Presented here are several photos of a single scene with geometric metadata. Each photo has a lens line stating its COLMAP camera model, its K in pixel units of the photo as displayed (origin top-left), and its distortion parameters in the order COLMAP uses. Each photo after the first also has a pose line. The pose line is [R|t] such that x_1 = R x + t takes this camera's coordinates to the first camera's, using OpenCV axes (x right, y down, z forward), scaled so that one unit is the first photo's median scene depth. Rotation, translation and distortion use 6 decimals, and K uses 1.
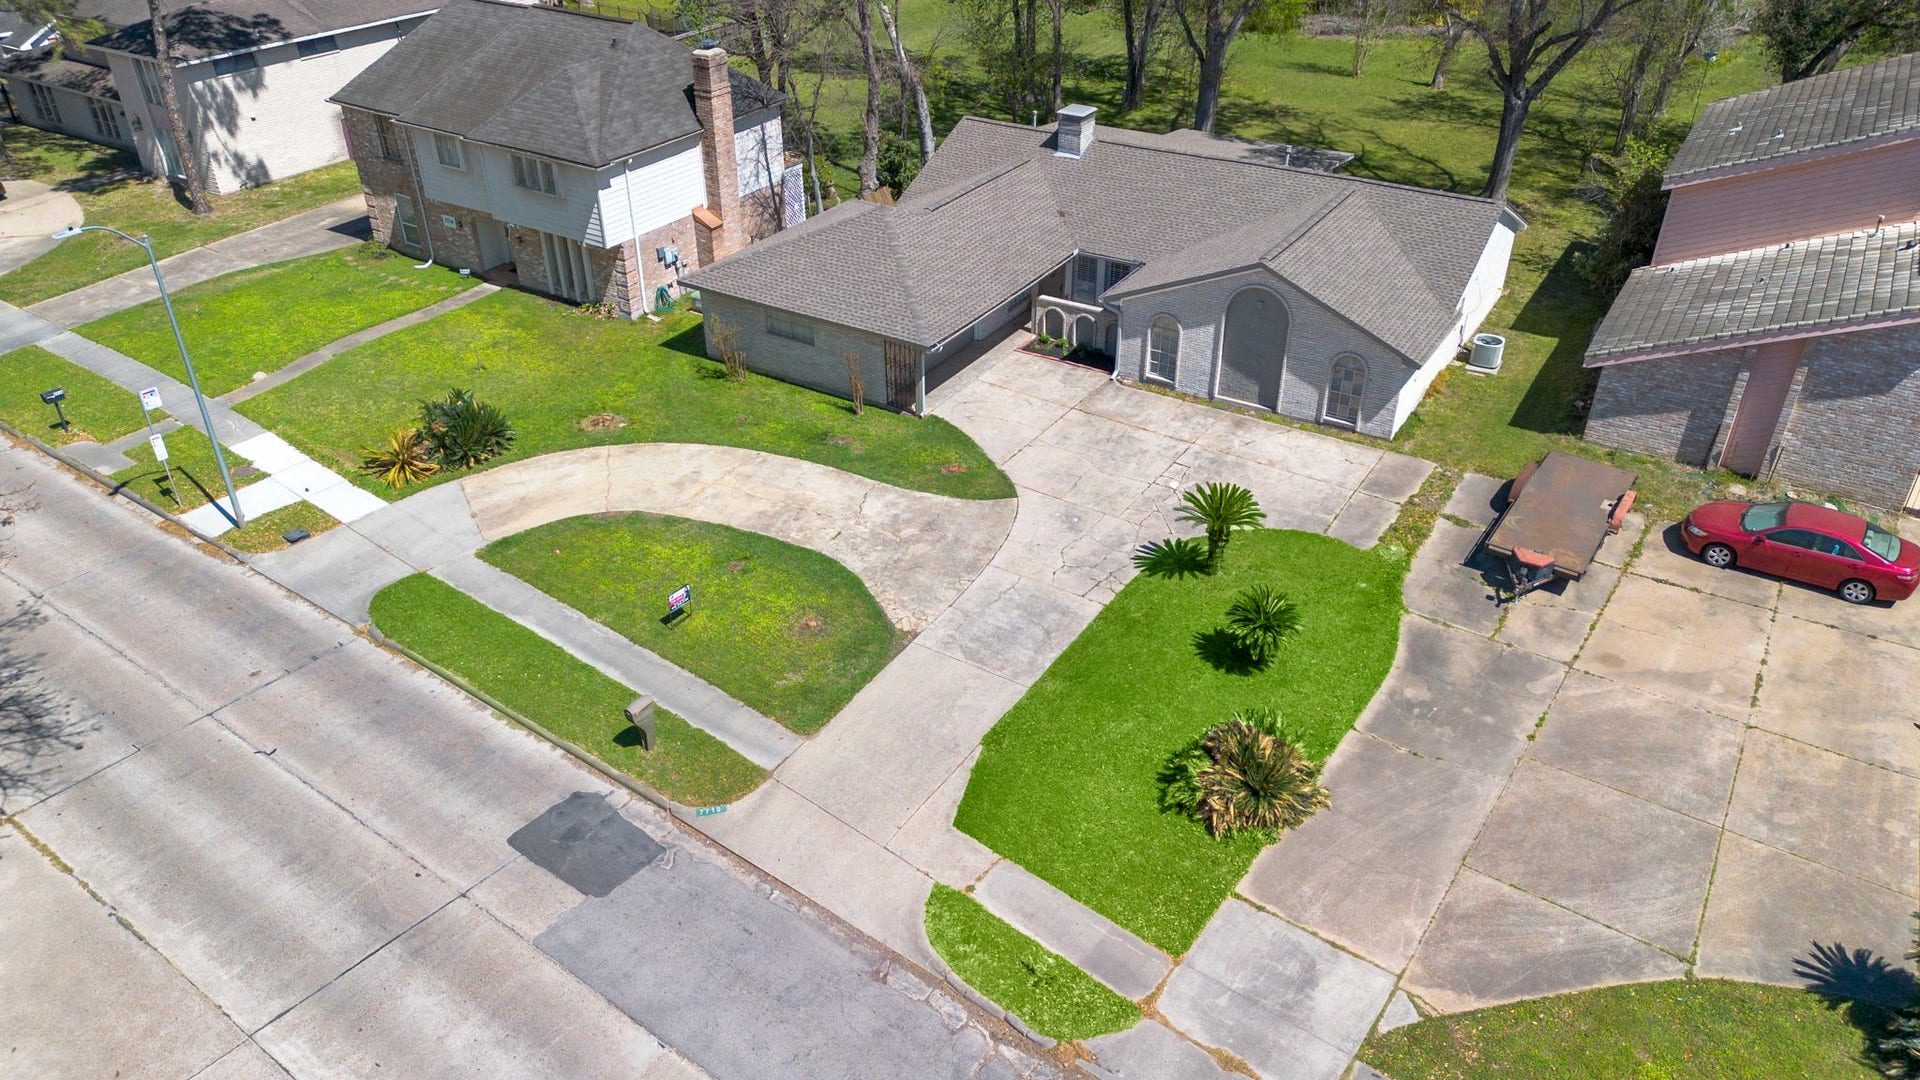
lens RADIAL K [[1339.7, 0, 960.0], [0, 1339.7, 540.0], [0, 0, 1]] dist [0.099510, -0.088227]
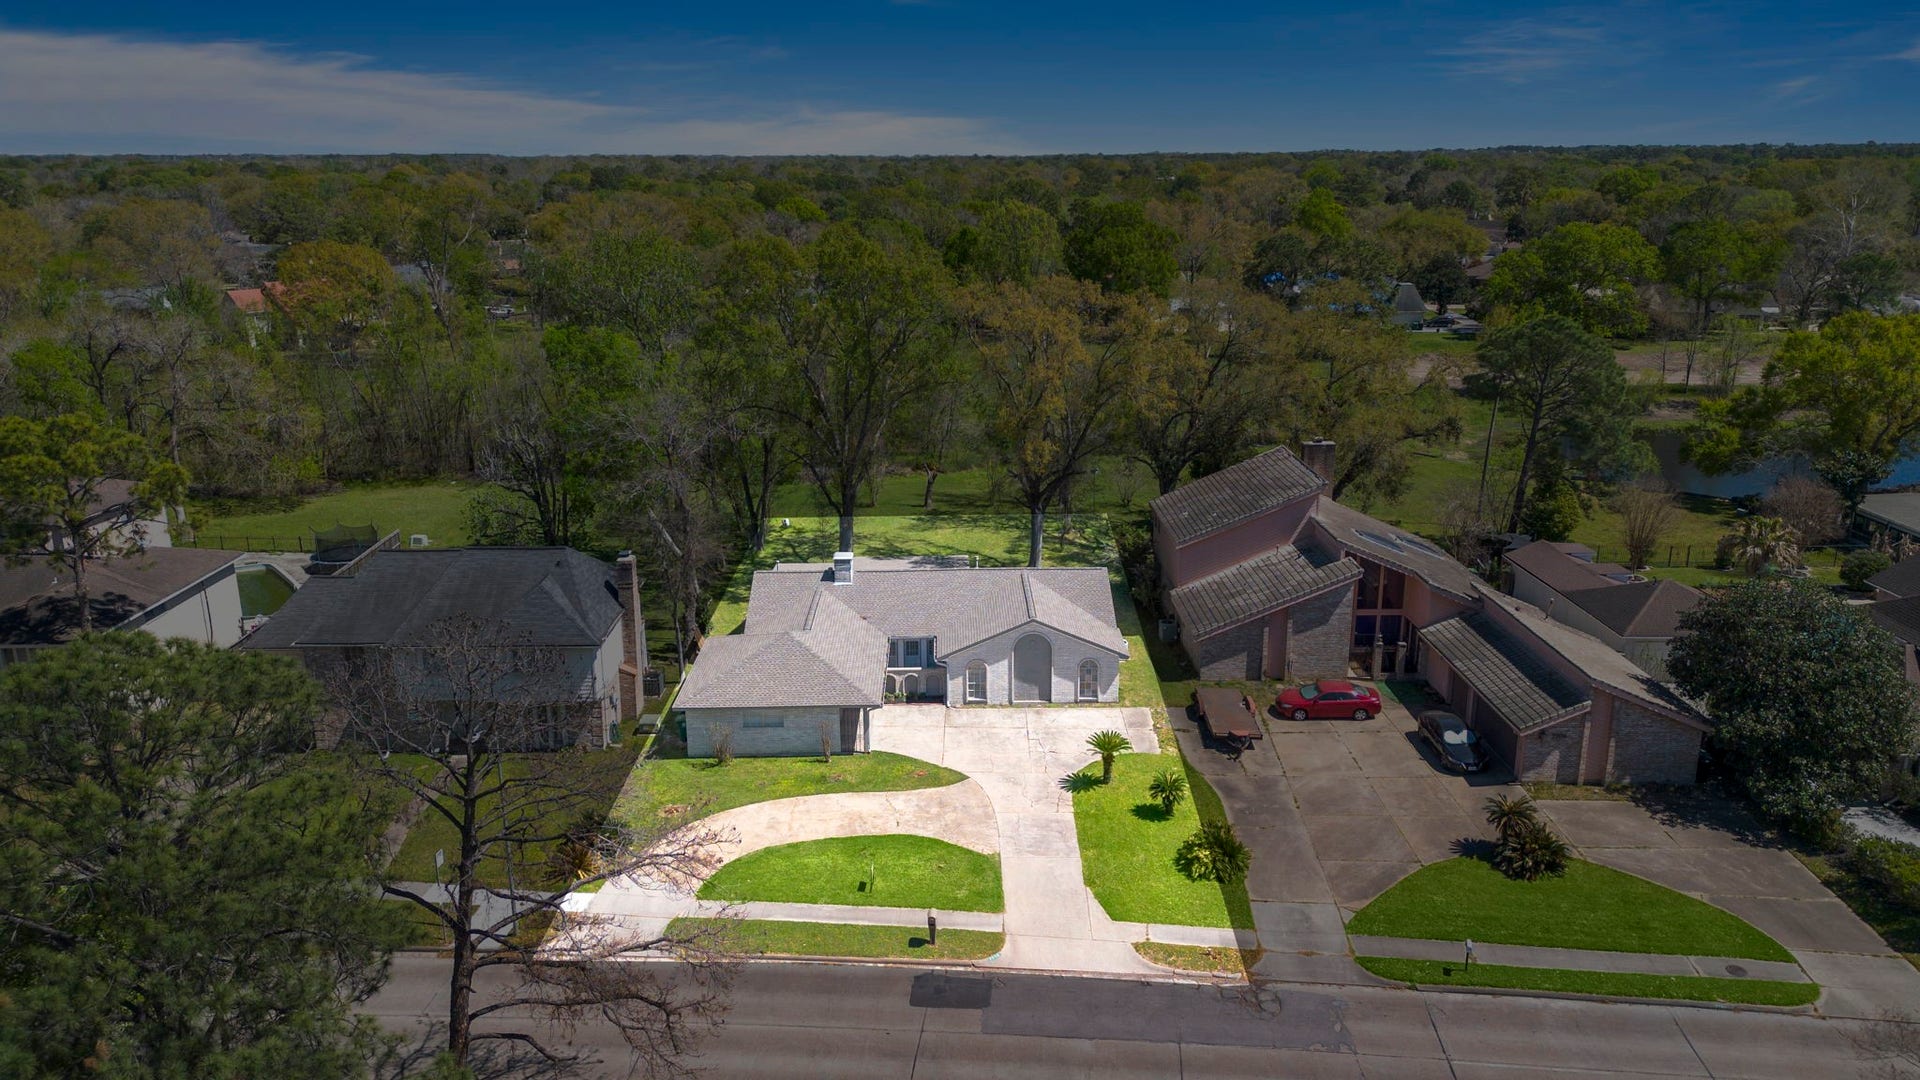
lens RADIAL K [[1339.7, 0, 960.0], [0, 1339.7, 540.0], [0, 0, 1]] dist [0.099510, -0.088227]
pose [[0.846229, -0.150988, 0.510979, -0.716471], [0.289518, 0.935382, -0.203075, 0.024622], [-0.447299, 0.319786, 0.835261, -0.436037]]
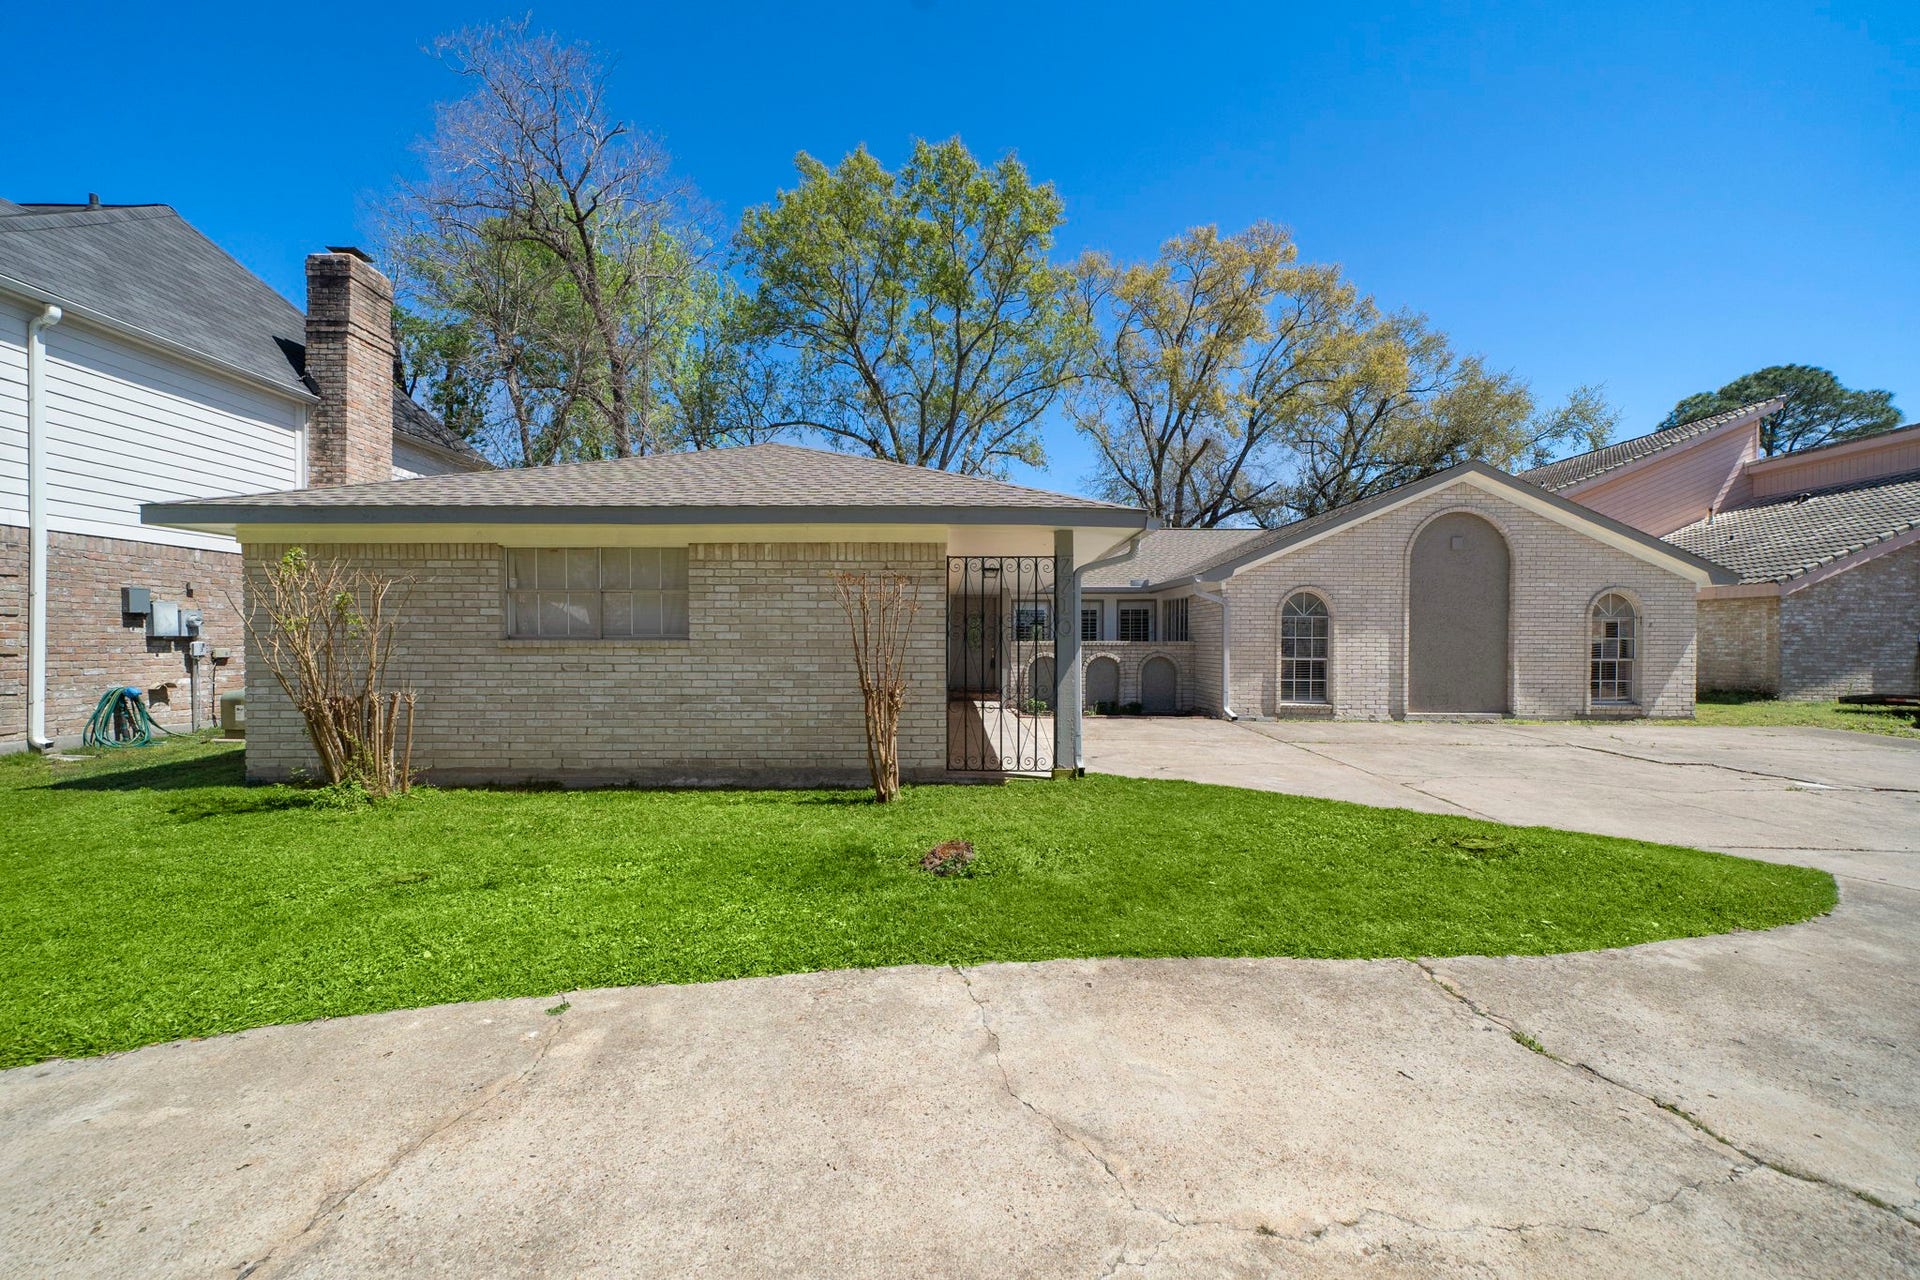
lens RADIAL K [[707.9, 0, 946.7], [0, 707.9, 649.1], [0, 0, 1]] dist [-0.000922, -0.000177]
pose [[0.851667, -0.003716, 0.524070, -0.152805], [0.278268, 0.850581, -0.446183, -0.051028], [-0.444105, 0.525831, 0.725446, 0.896015]]
